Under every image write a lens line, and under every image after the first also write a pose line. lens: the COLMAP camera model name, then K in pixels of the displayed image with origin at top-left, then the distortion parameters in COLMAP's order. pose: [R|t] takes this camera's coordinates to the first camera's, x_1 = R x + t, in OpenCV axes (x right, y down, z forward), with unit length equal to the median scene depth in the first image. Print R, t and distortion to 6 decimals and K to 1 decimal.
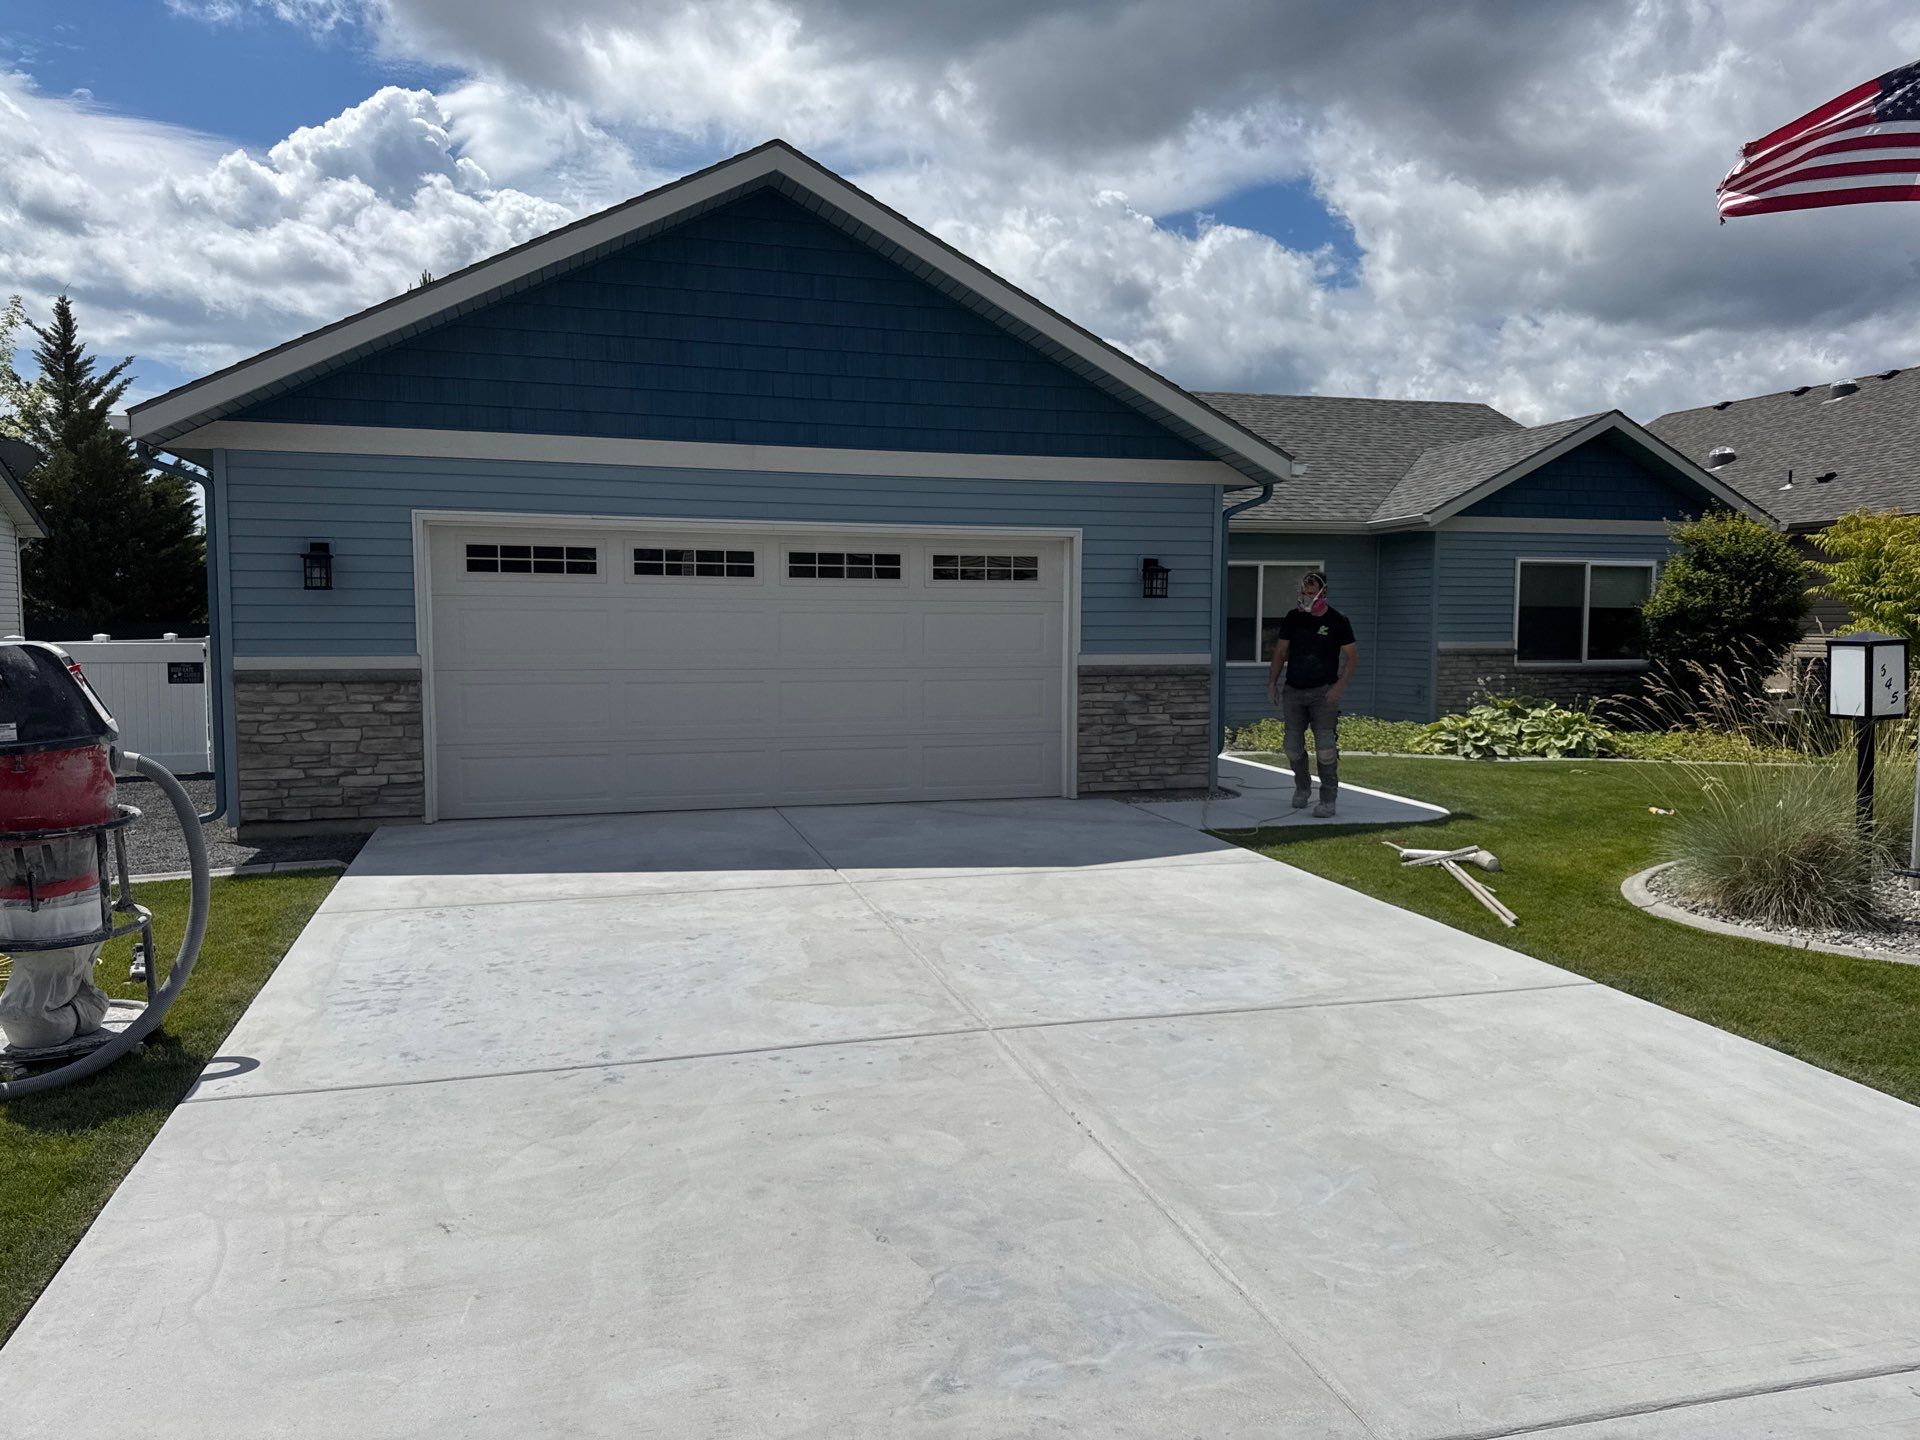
lens RADIAL K [[1341.1, 0, 948.1], [0, 1341.1, 727.2], [0, 0, 1]] dist [0.102685, -0.126049]
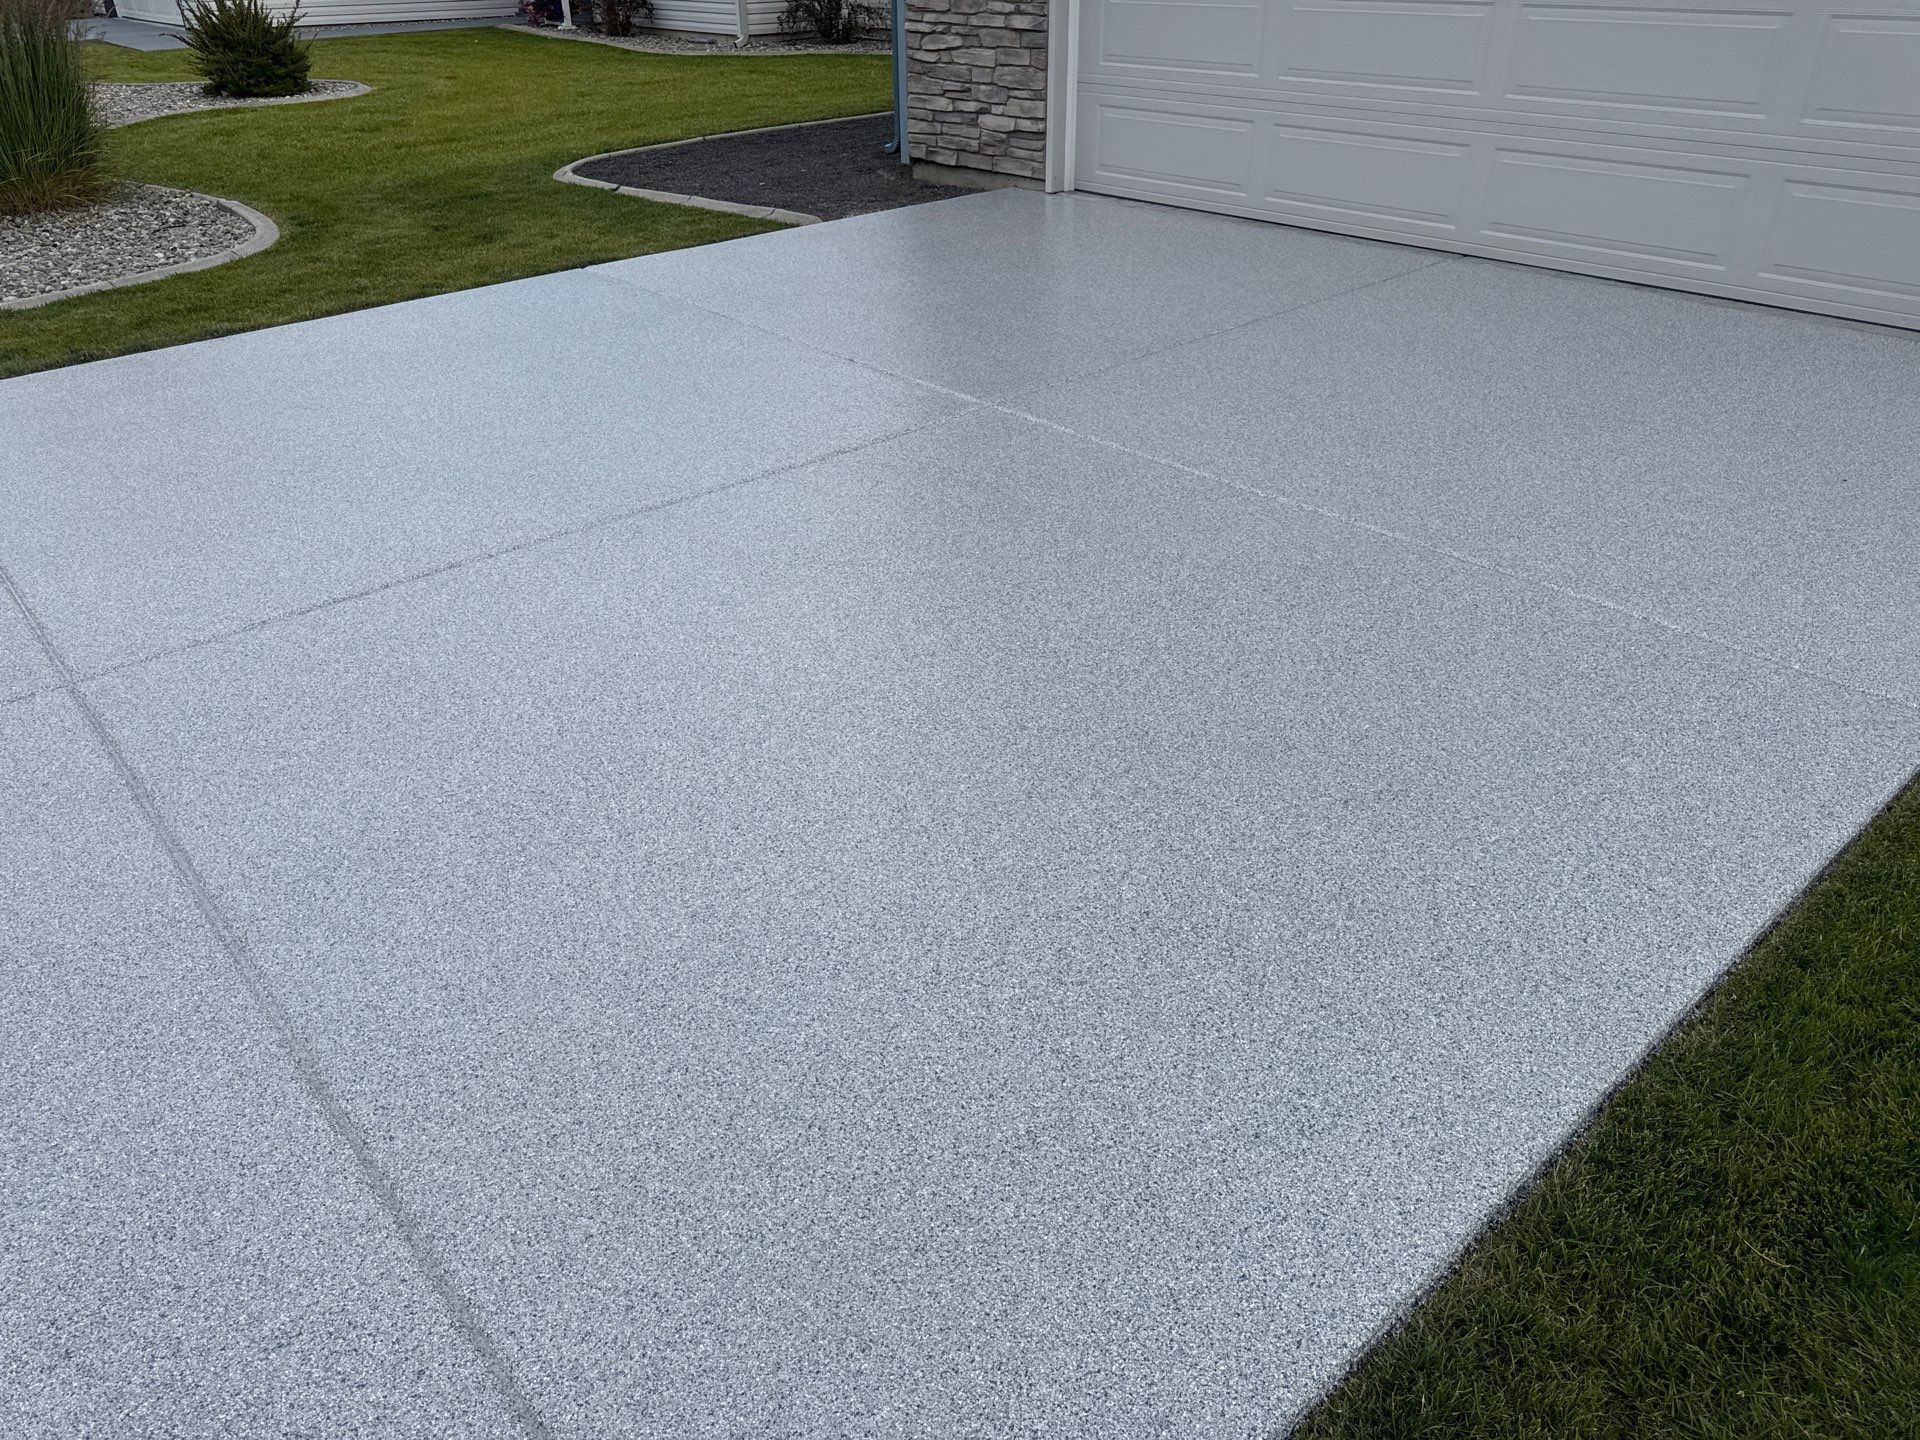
lens RADIAL K [[1353.3, 0, 957.8], [0, 1353.3, 720.3], [0, 0, 1]] dist [0.001093, -0.000828]
pose [[0.429862, 0.453142, -0.780949, 0.342329], [-0.059004, 0.877189, 0.476507, -0.030404], [0.900965, -0.158753, 0.403807, 0.600489]]
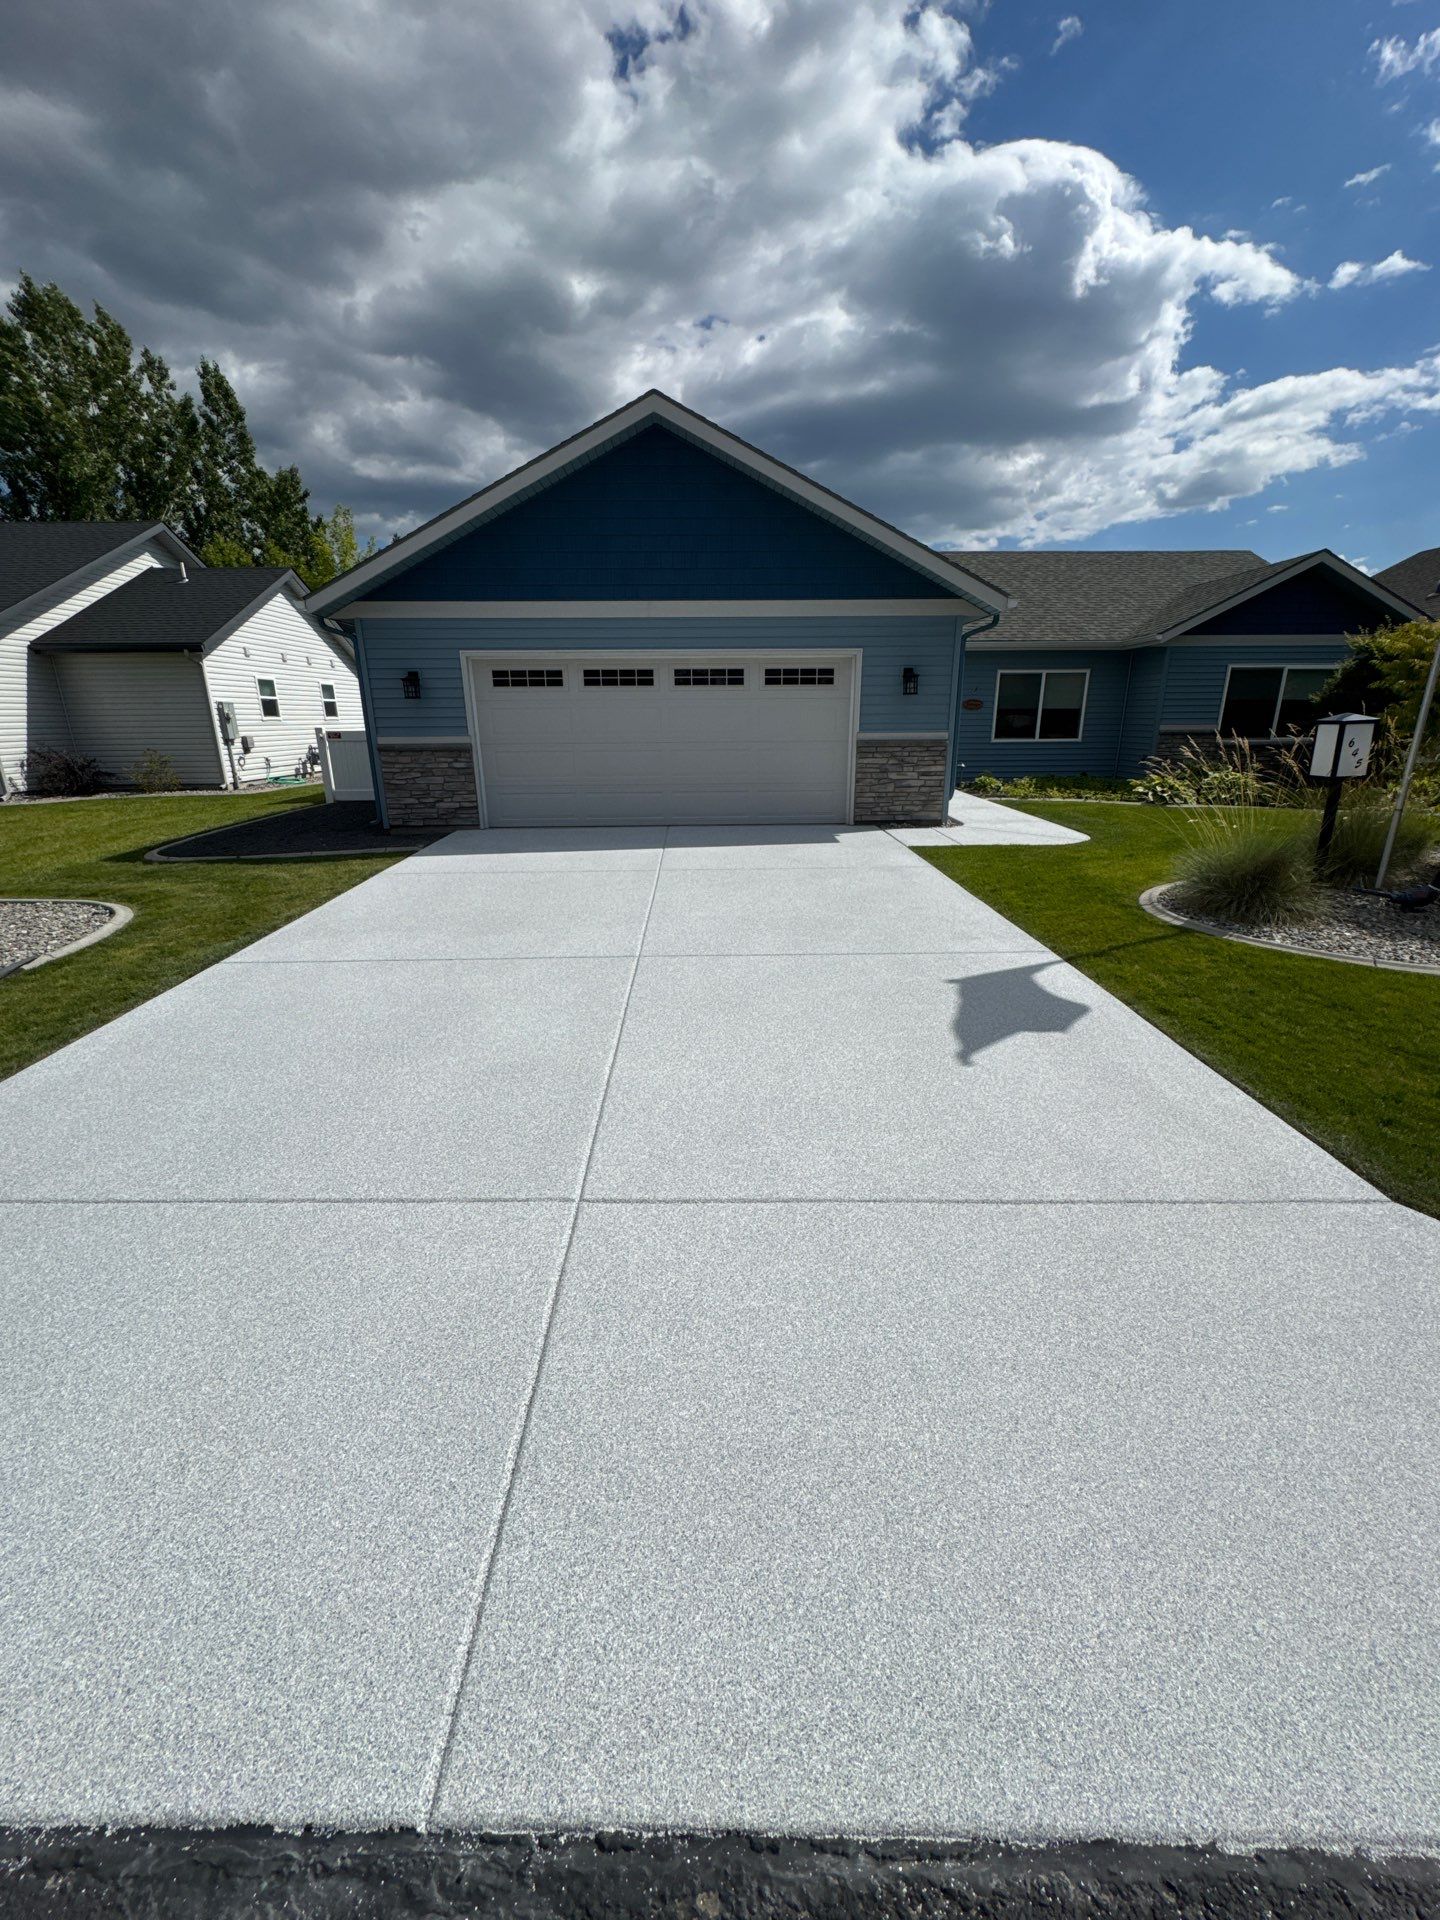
lens RADIAL K [[767.8, 0, 718.5], [0, 767.8, 953.8], [0, 0, 1]] dist [-0.001813, 0.000369]
pose [[0.968172, 0.065819, -0.241474, 0.199737], [-0.010557, 0.974683, 0.223342, -0.001285], [0.250061, -0.213684, 0.944356, 0.052185]]
